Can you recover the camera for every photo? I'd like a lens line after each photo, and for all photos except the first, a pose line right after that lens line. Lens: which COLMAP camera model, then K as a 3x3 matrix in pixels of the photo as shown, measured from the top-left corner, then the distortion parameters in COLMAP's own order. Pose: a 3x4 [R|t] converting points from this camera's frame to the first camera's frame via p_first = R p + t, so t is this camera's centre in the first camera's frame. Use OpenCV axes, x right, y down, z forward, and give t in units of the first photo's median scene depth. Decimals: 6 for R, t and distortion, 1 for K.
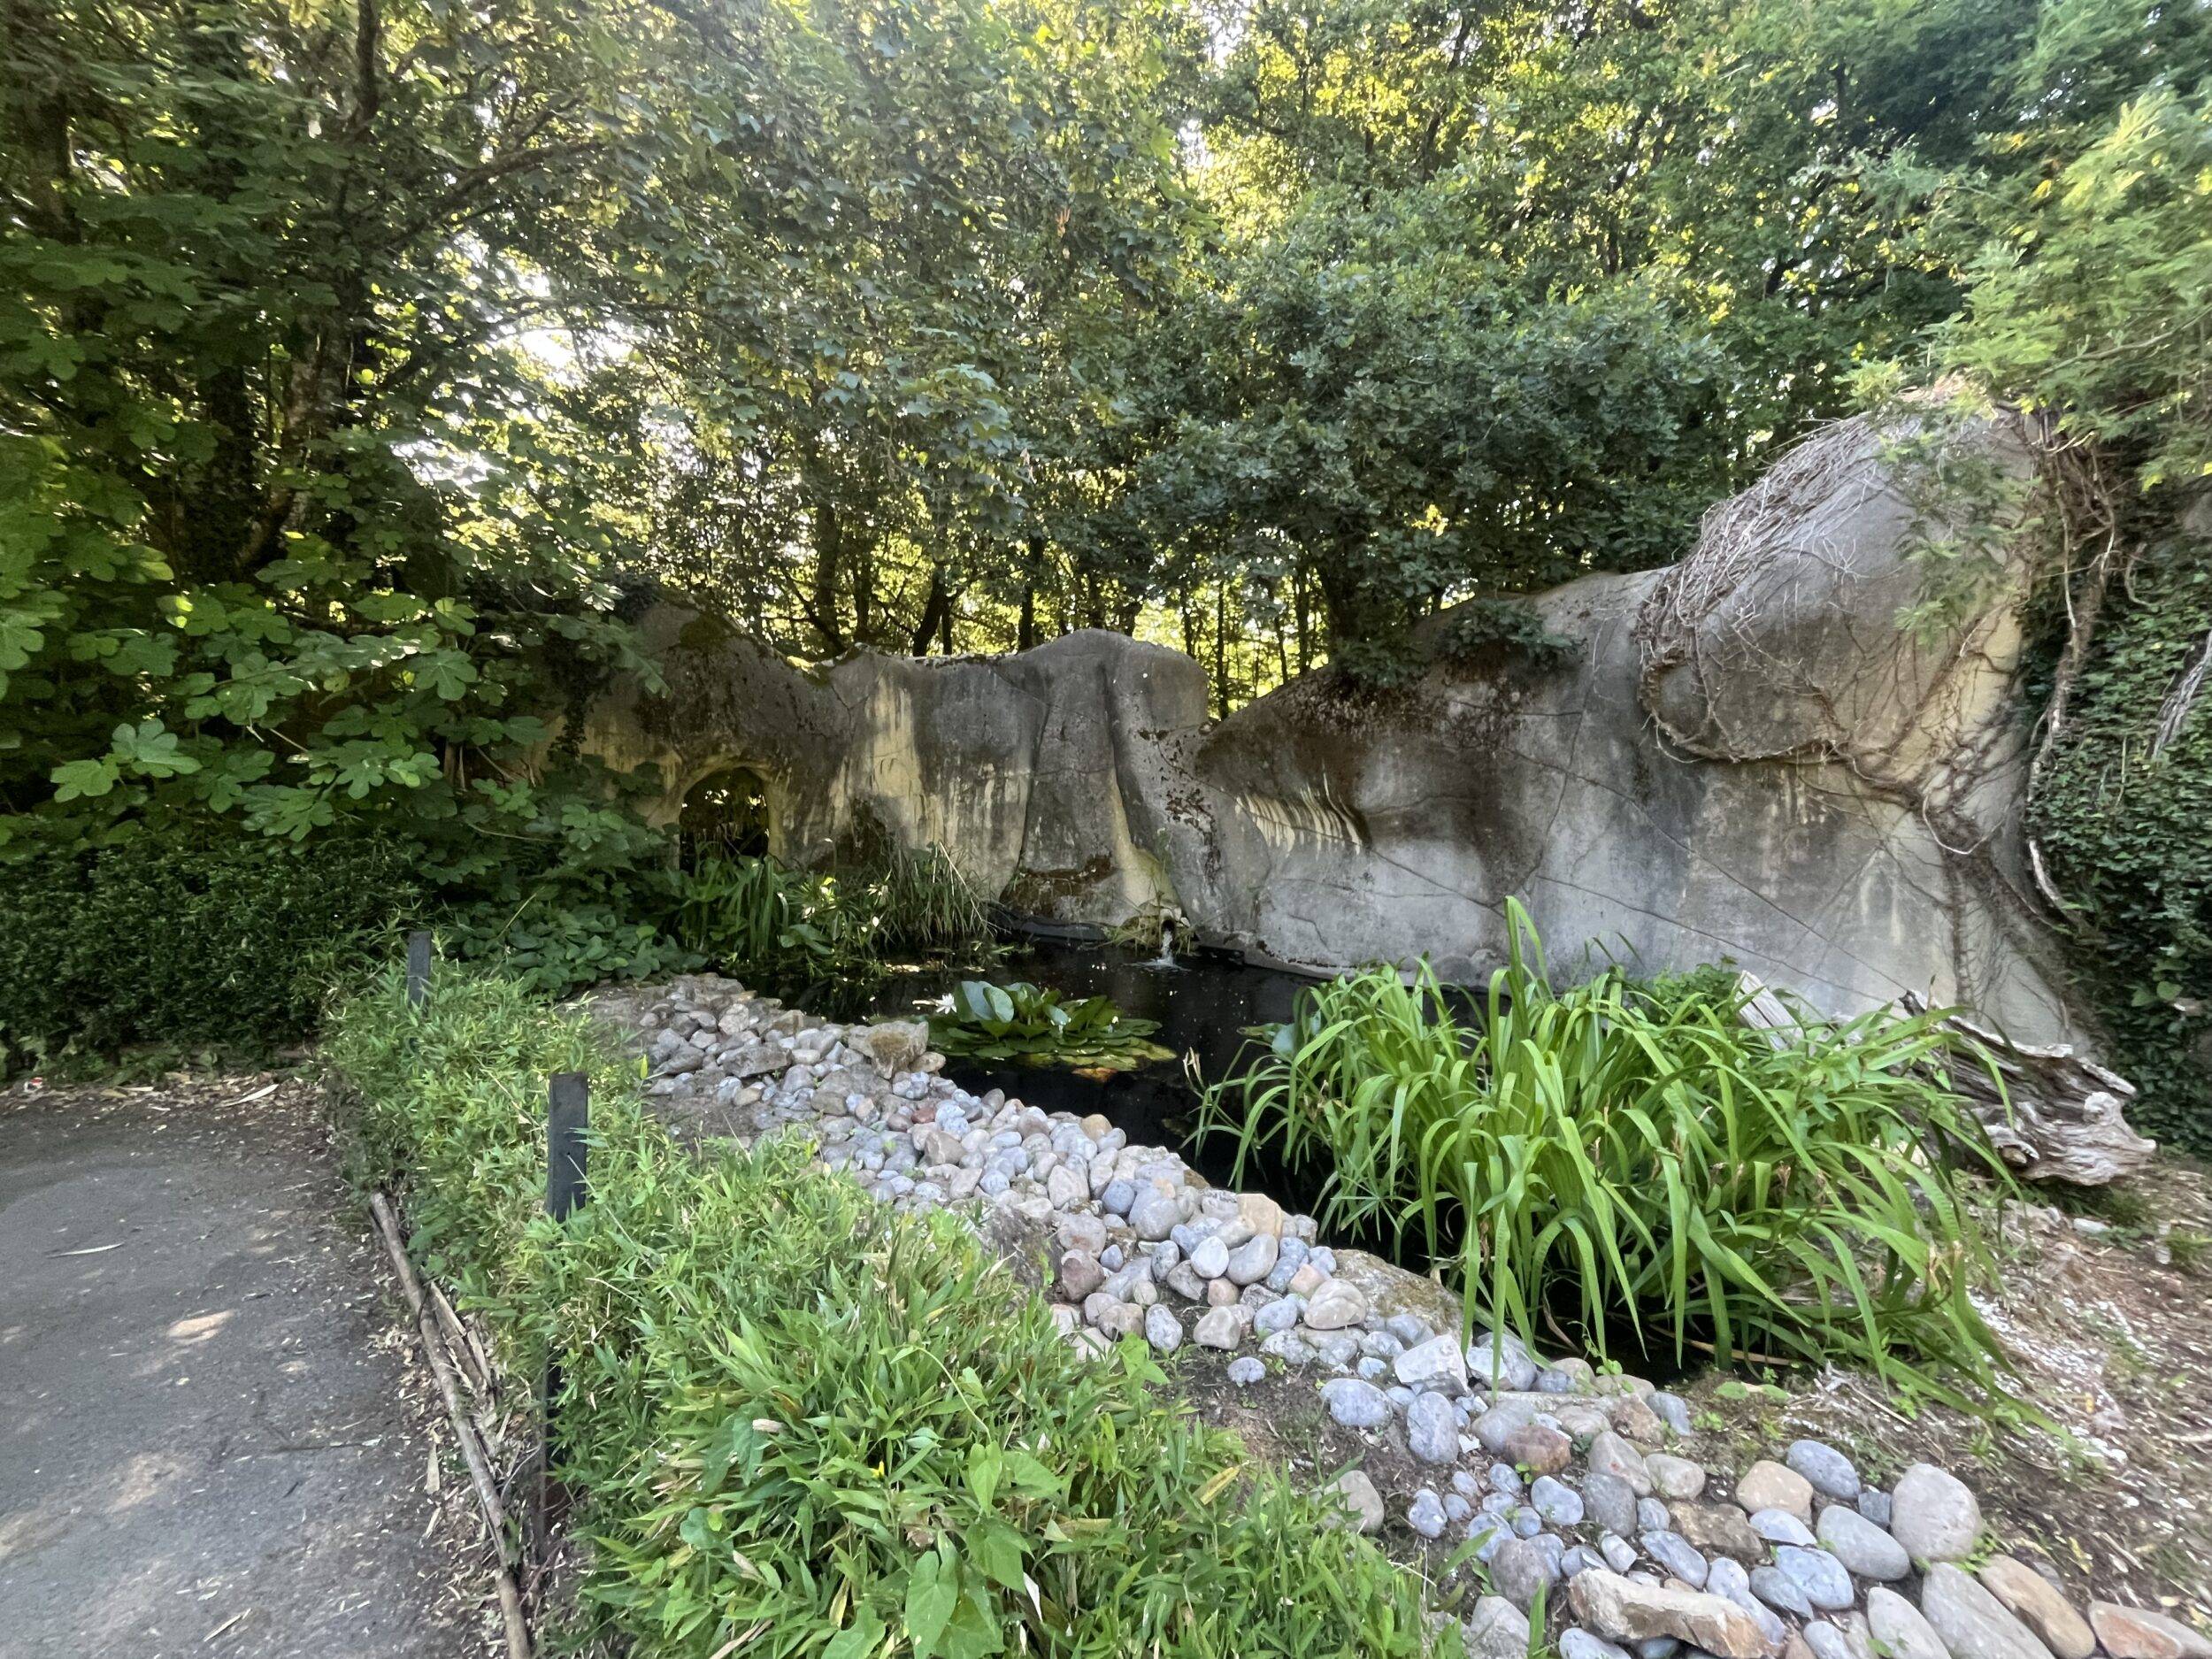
lens RADIAL K [[885.9, 0, 1115.8], [0, 885.9, 822.6], [0, 0, 1]] dist [-0.007622, -0.000648]
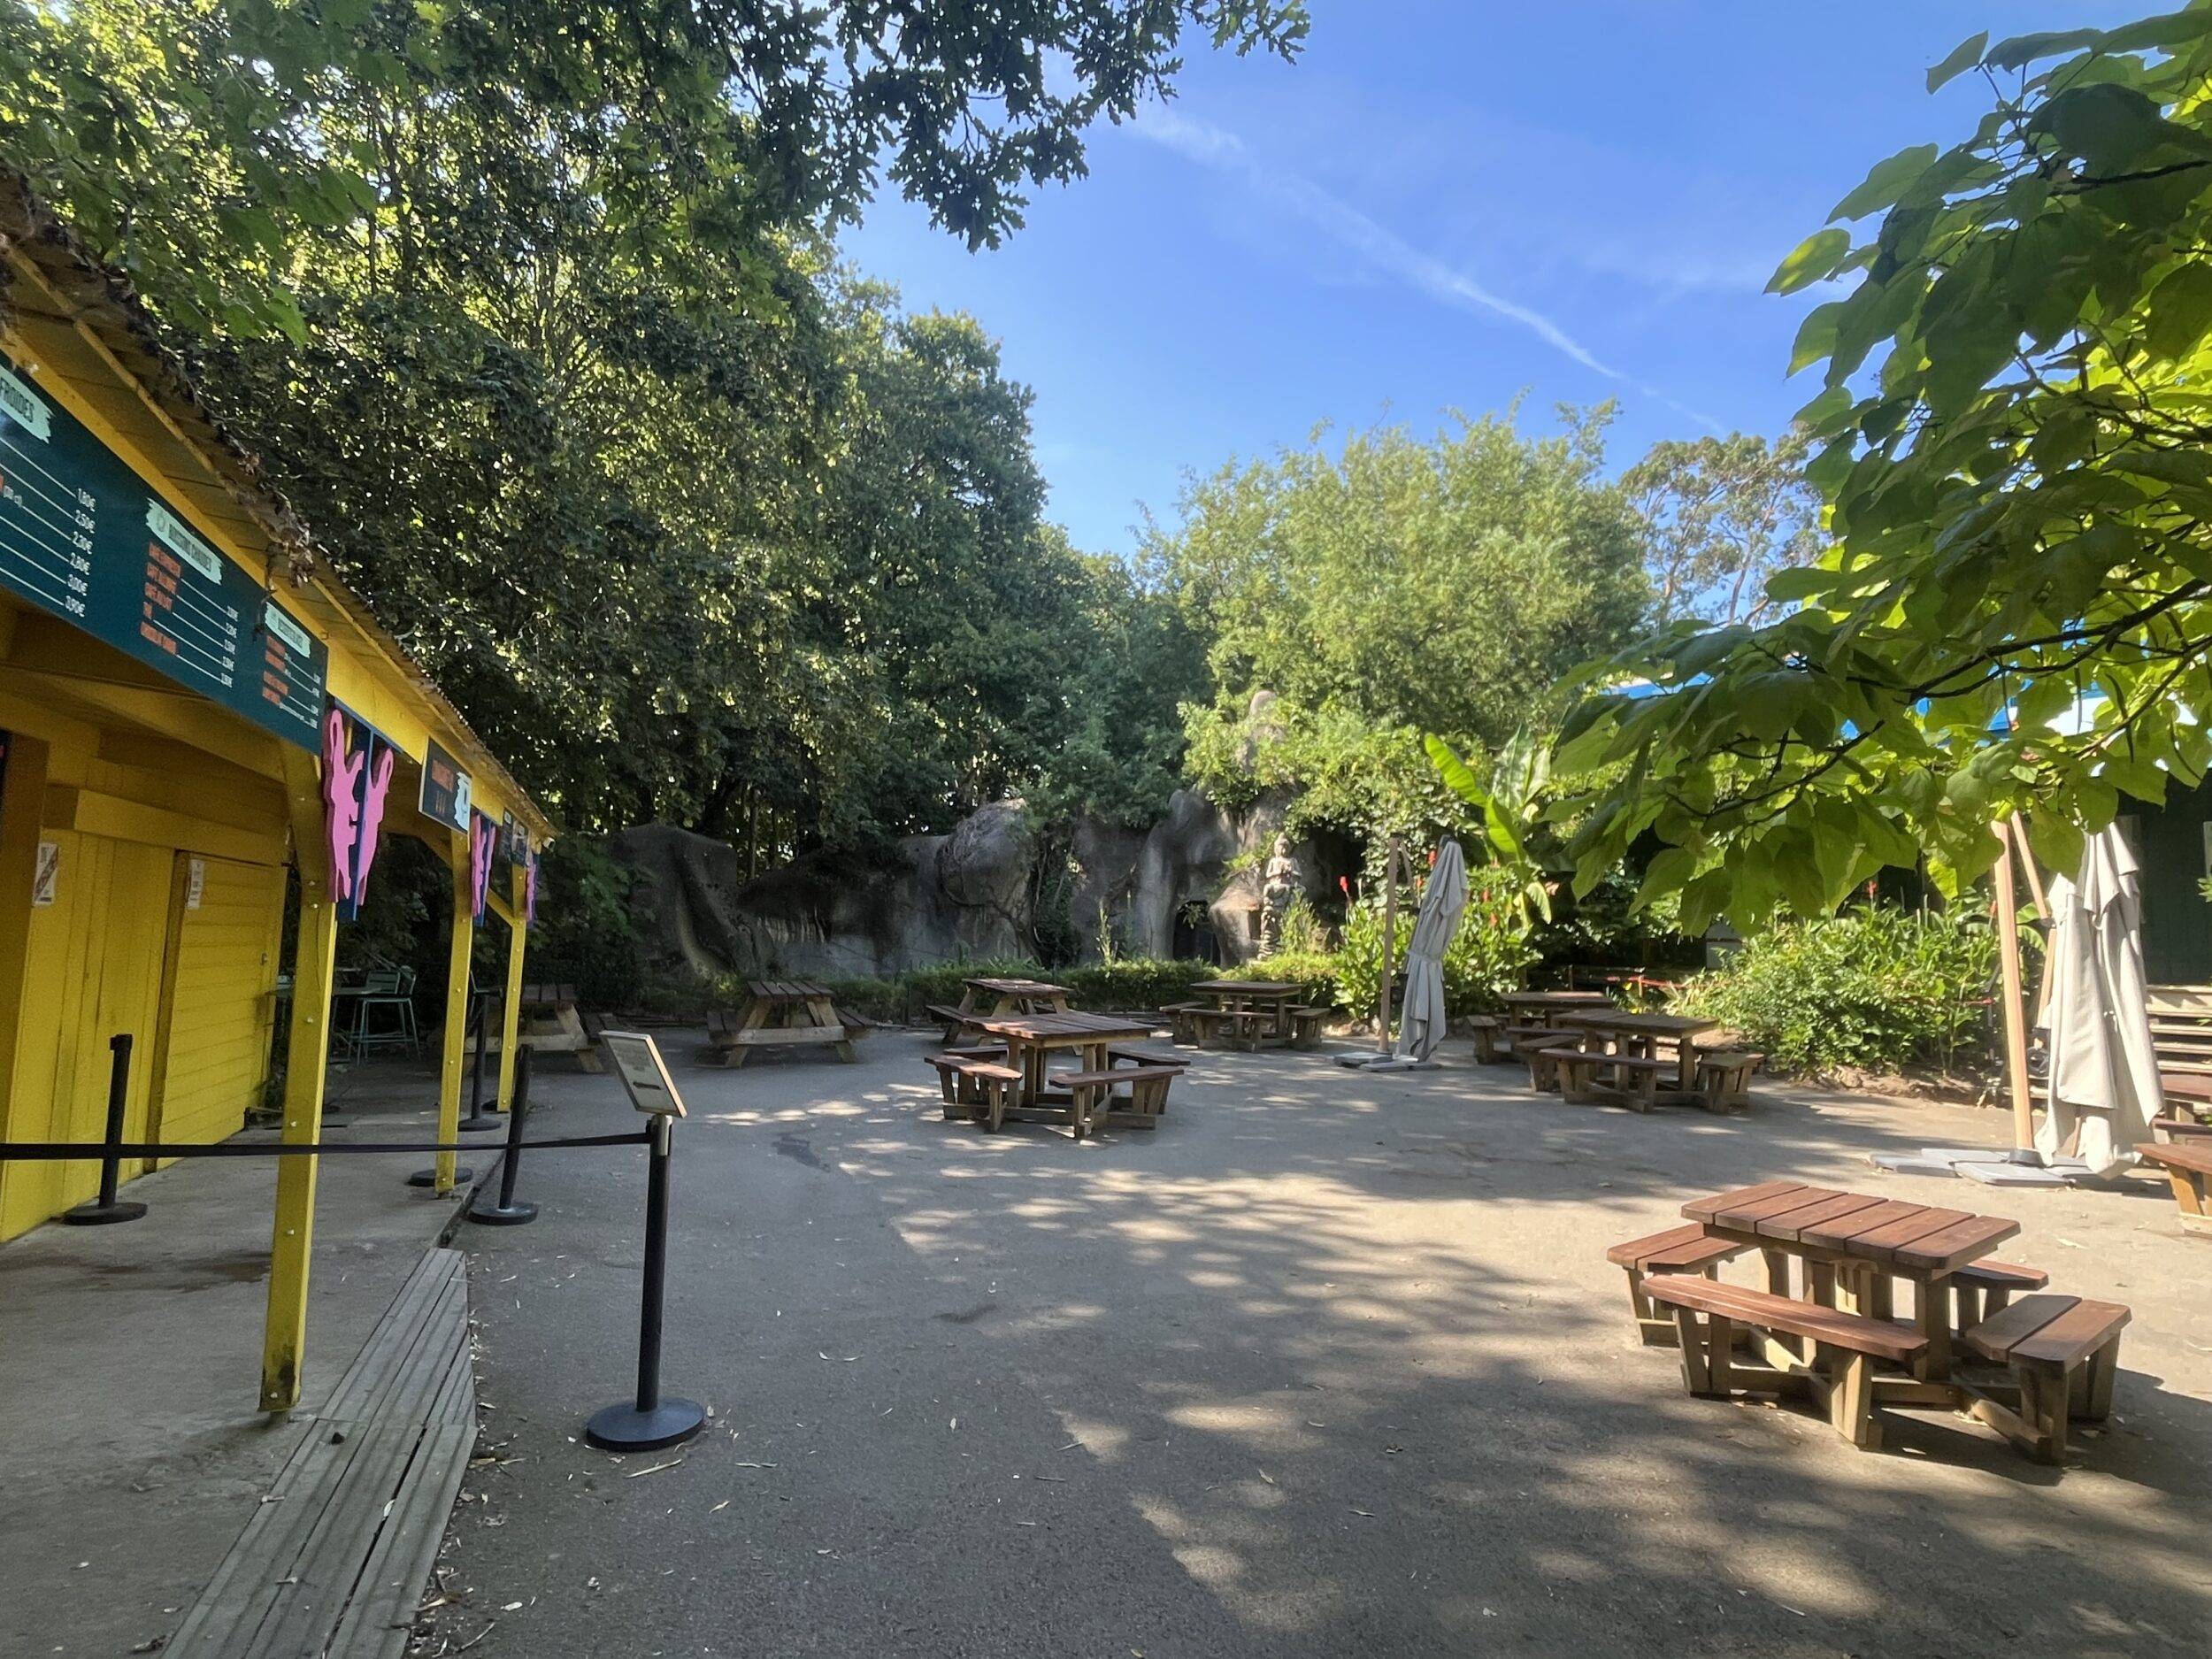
lens RADIAL K [[1157.5, 0, 1107.8], [0, 1157.5, 825.4], [0, 0, 1]] dist [0.000123, -0.000008]
pose [[0.602966, 0.047759, 0.796336, -1.961889], [0.029358, 0.996202, -0.081975, 0.002273], [-0.797227, 0.072807, 0.599274, -1.622492]]
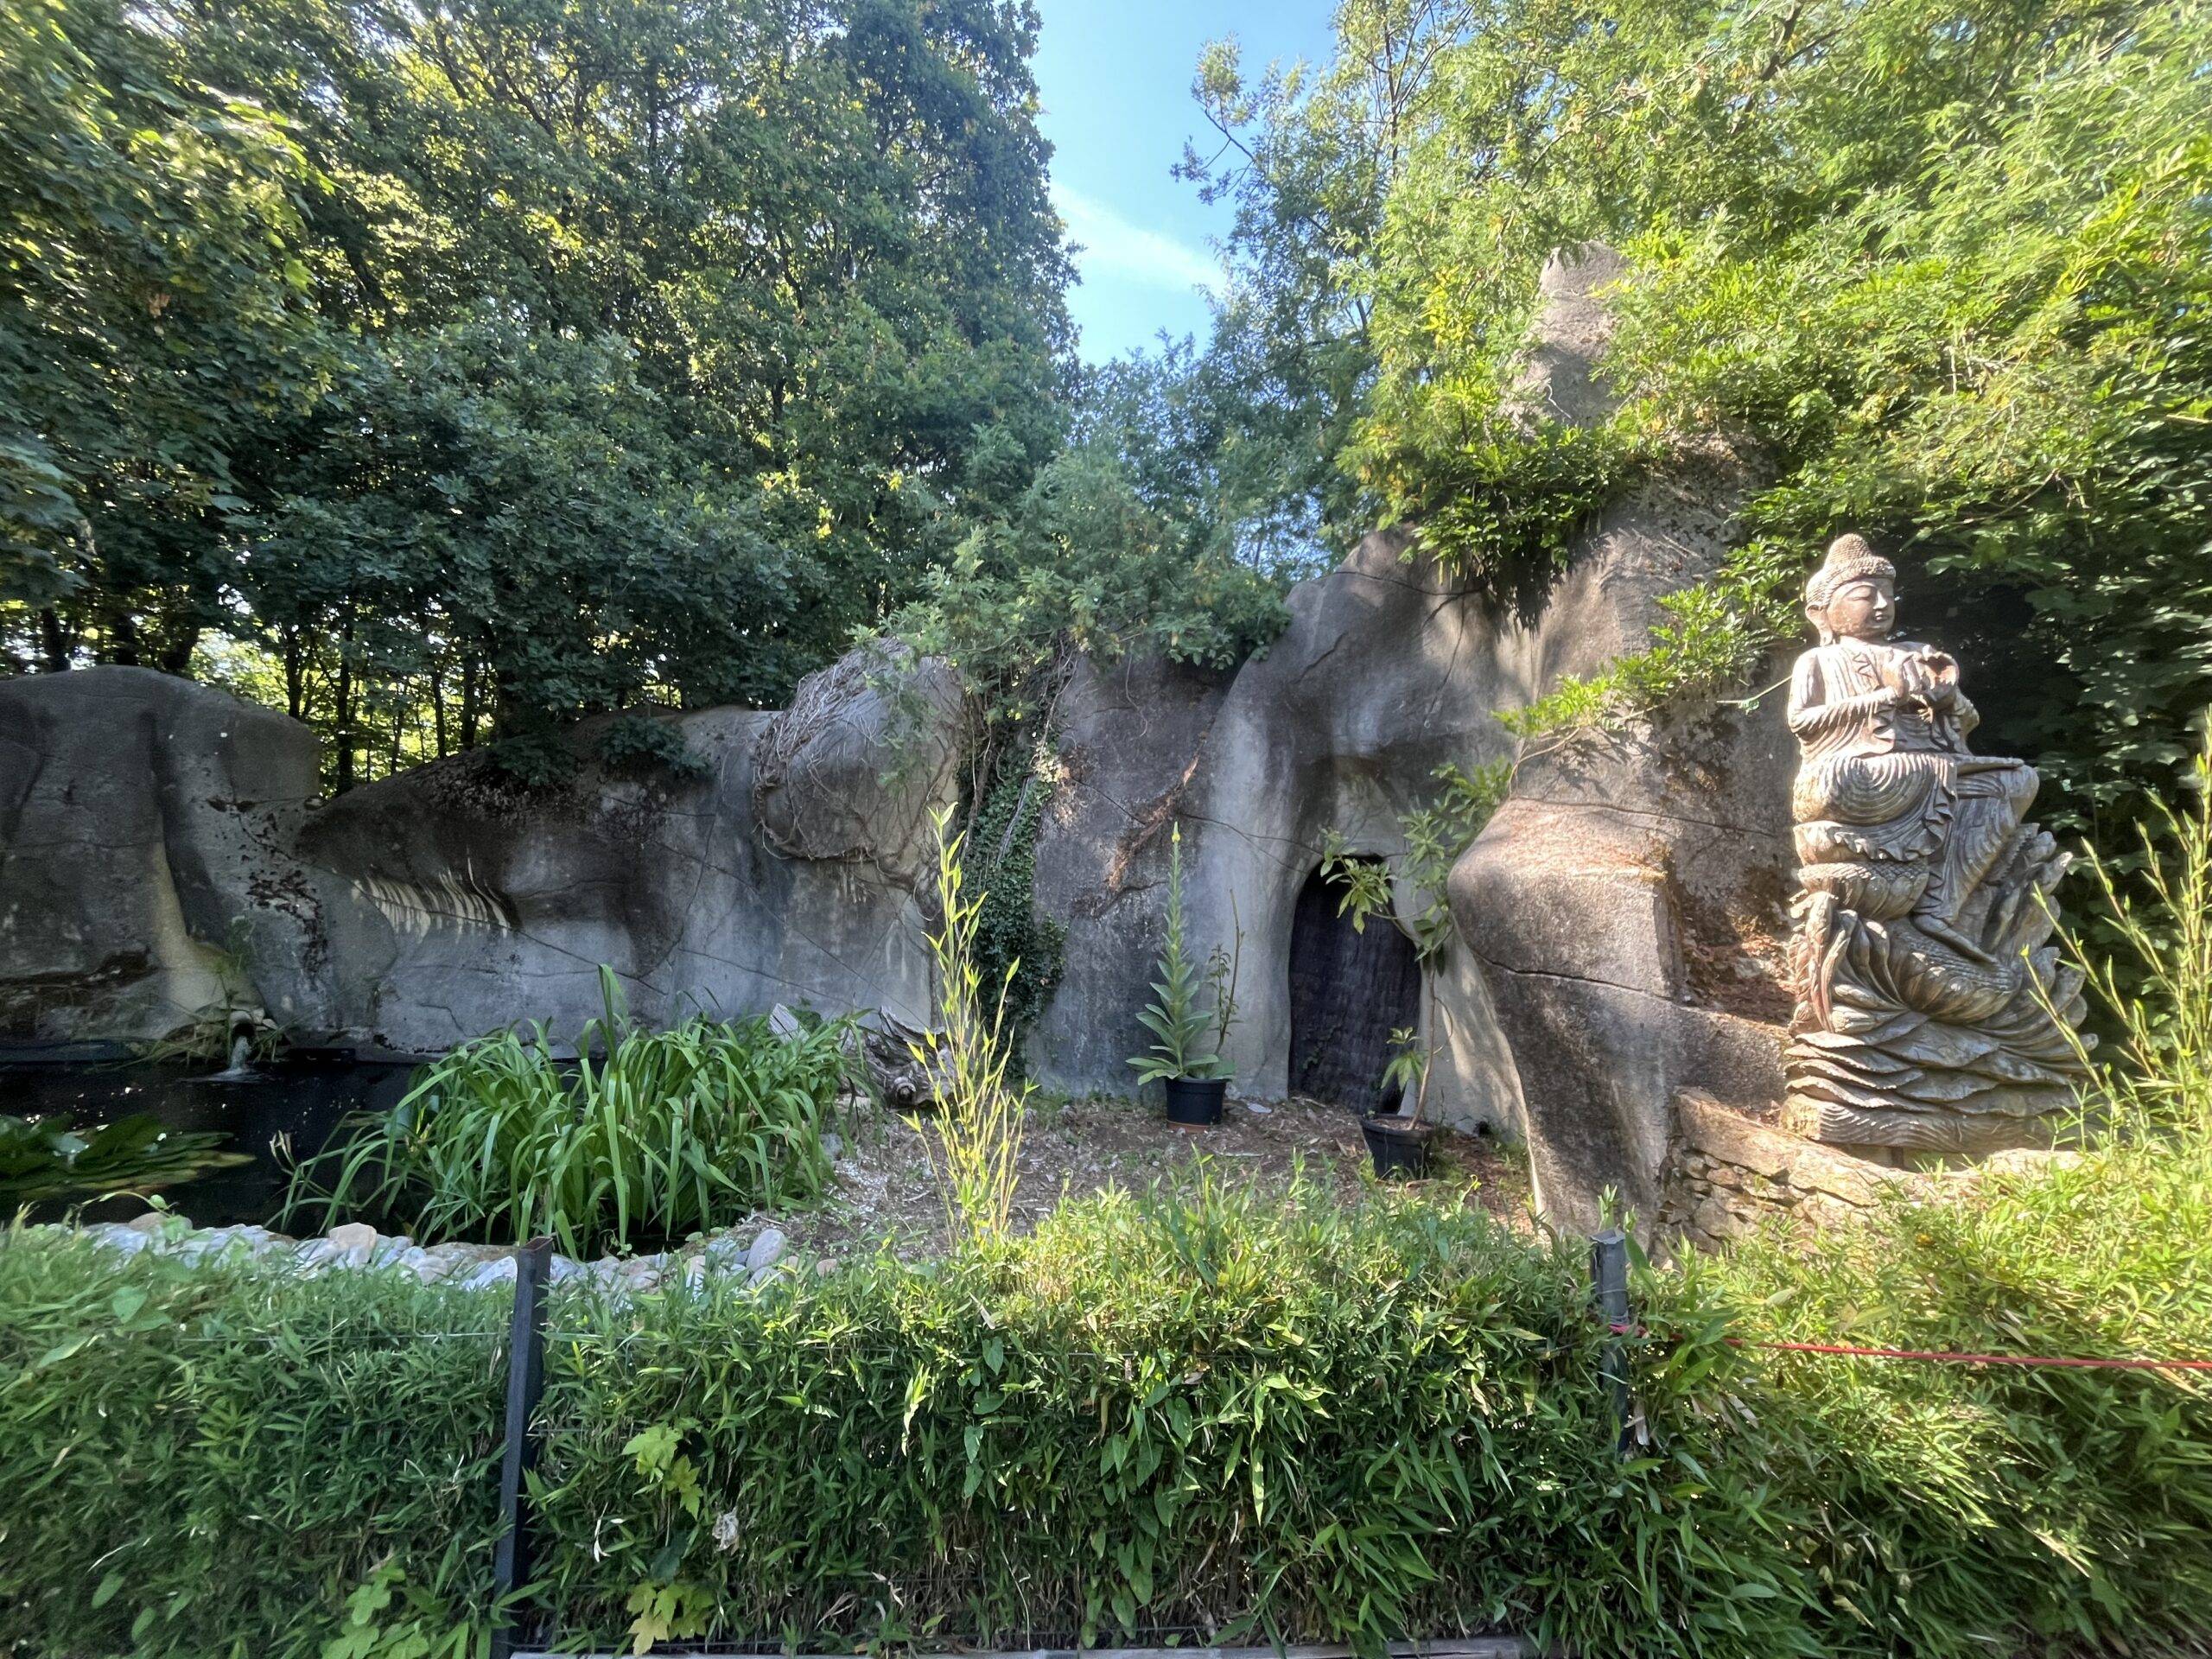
lens RADIAL K [[885.9, 0, 1116.2], [0, 885.9, 820.9], [0, 0, 1]] dist [-0.007622, -0.000648]
pose [[0.664794, 0.051801, 0.745228, -0.027953], [0.012244, 0.996703, -0.080203, -0.008621], [-0.746926, 0.062443, 0.661969, -0.249705]]
